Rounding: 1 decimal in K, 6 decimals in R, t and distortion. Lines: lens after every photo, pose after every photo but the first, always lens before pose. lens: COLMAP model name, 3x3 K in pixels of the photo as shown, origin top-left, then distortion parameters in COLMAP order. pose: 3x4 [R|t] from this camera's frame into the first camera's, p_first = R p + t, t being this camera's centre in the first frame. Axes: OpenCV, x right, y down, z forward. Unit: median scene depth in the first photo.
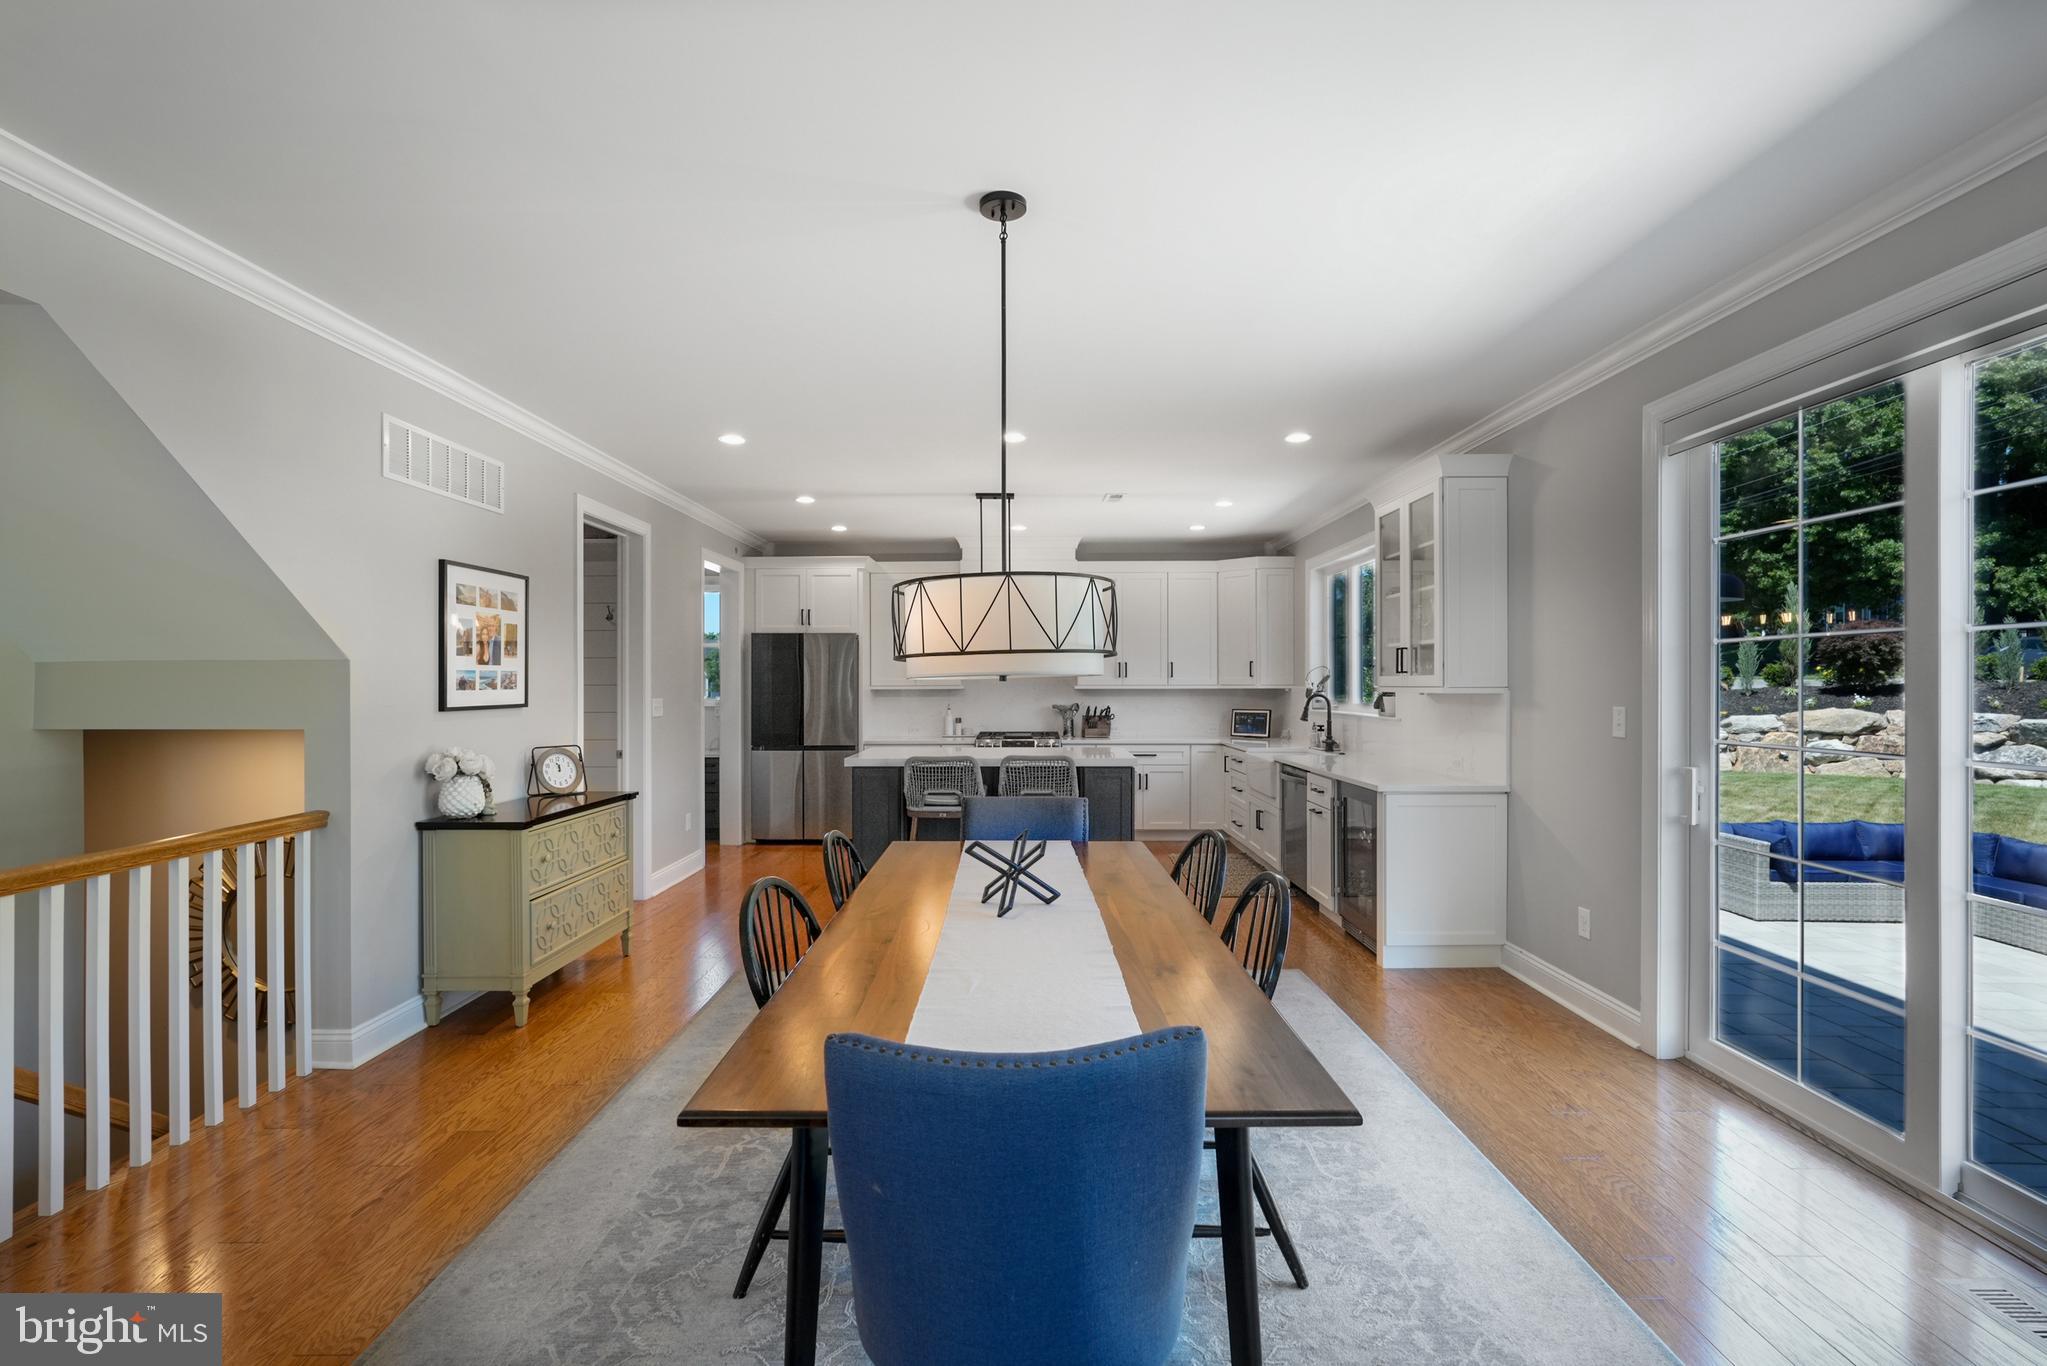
lens RADIAL K [[907.8, 0, 1022.6], [0, 907.8, 684.9], [0, 0, 1]] dist [-0.004486, 0.001060]
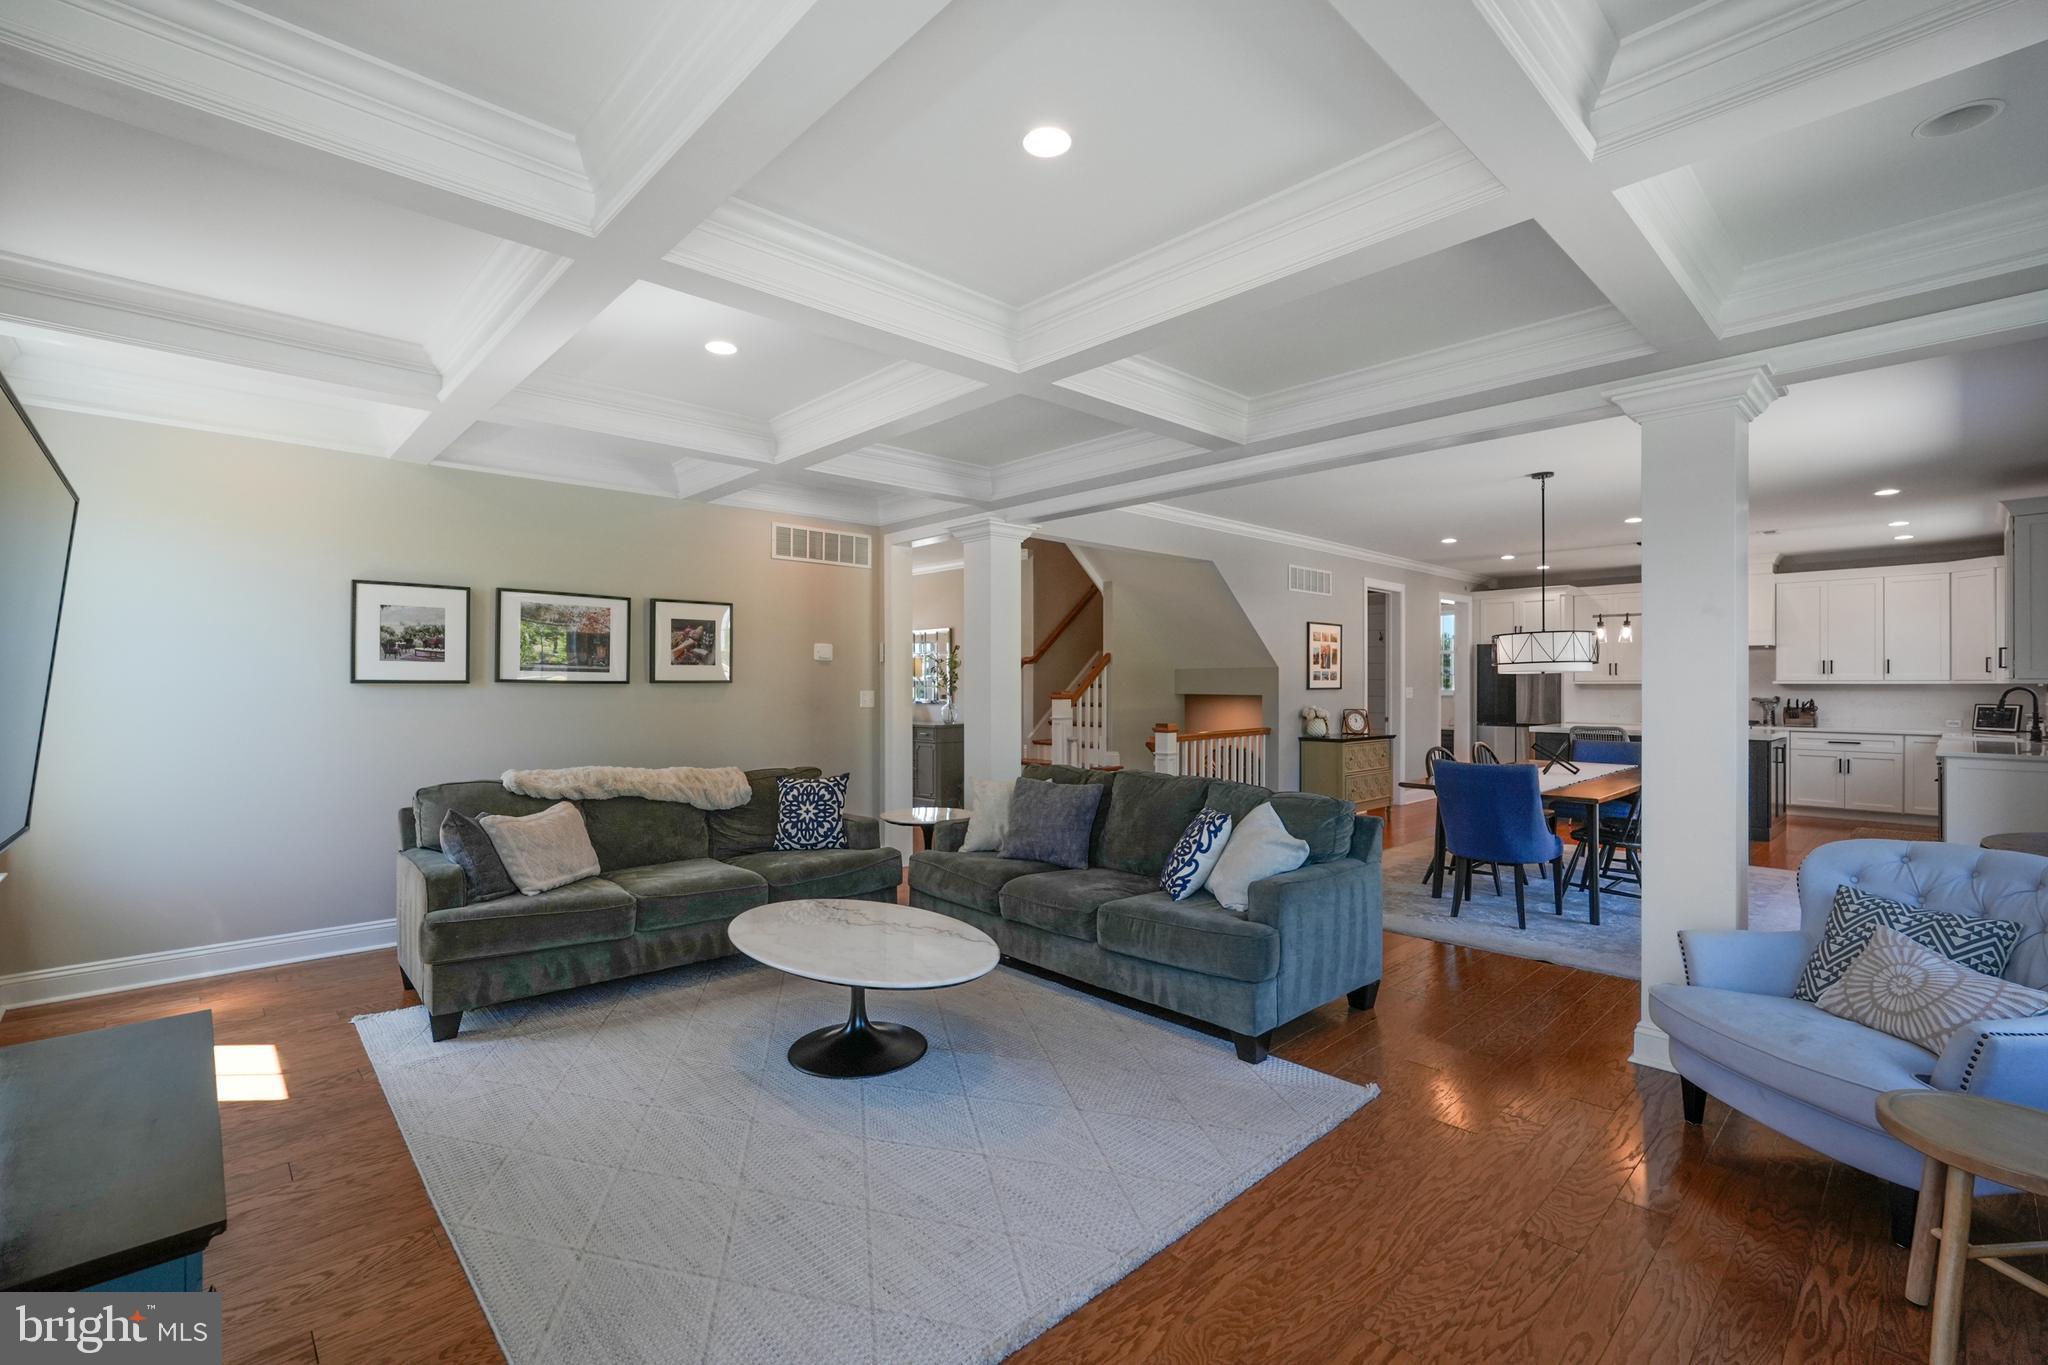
lens RADIAL K [[902.3, 0, 1016.2], [0, 902.3, 682.7], [0, 0, 1]] dist [-0.016738, 0.008734]
pose [[0.688024, 0.002181, -0.725685, 0.395648], [-0.004154, 0.999991, -0.000932, 0.014262], [0.725676, 0.003656, 0.688027, -0.871677]]
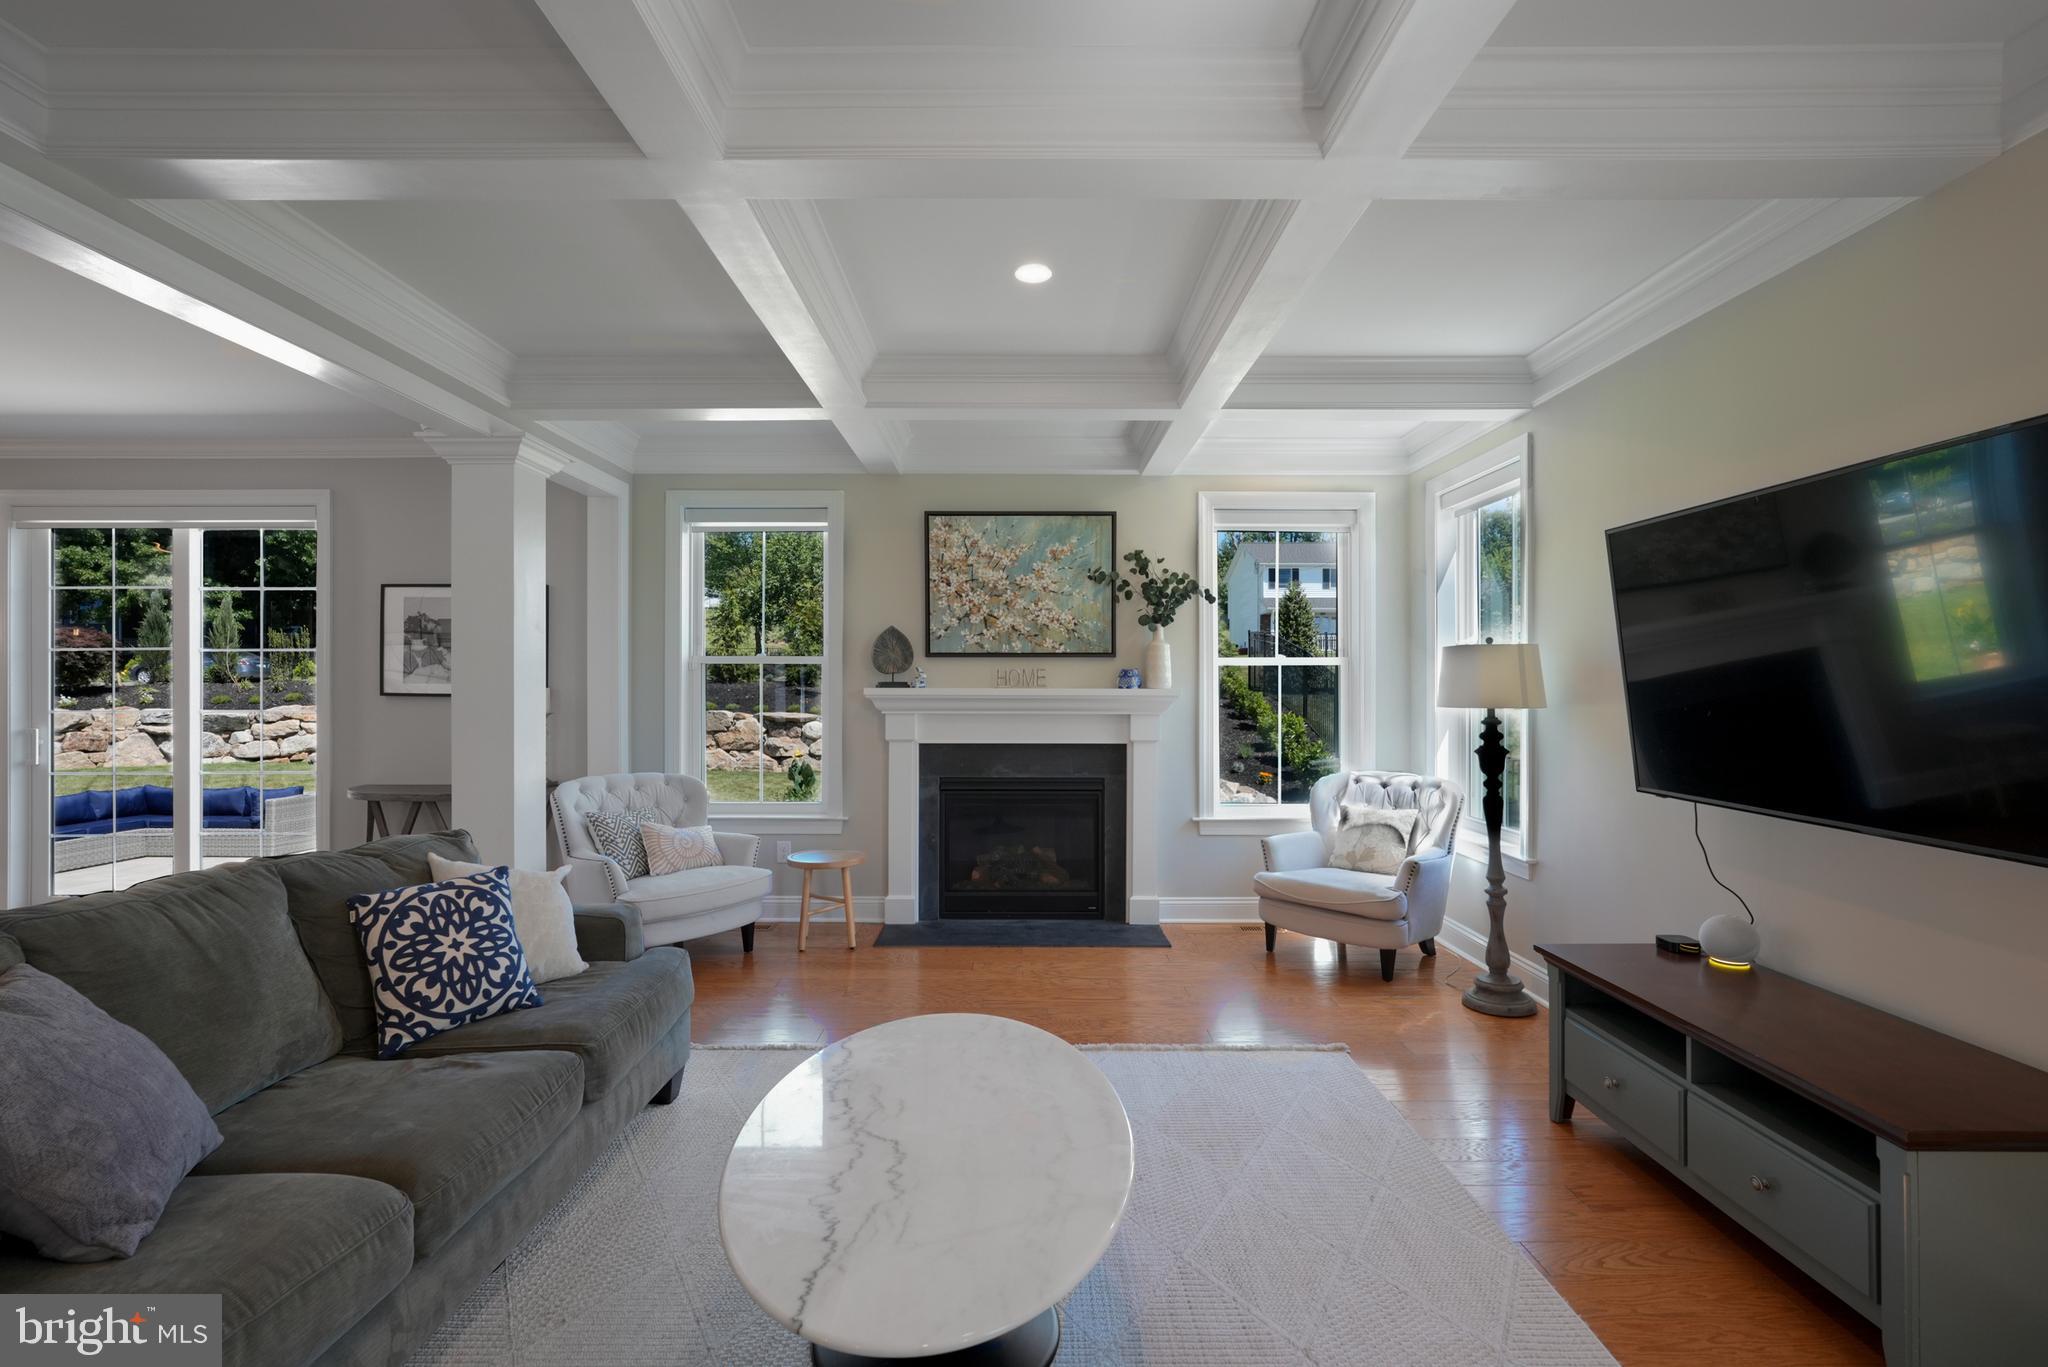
lens RADIAL K [[924.9, 0, 1018.9], [0, 924.9, 686.1], [0, 0, 1]] dist [-0.002425, 0.000903]
pose [[0.002981, -0.000352, 0.999995, -0.612968], [0.006092, 0.999981, 0.000334, 0.019537], [-0.999977, 0.006091, 0.002983, -0.510036]]
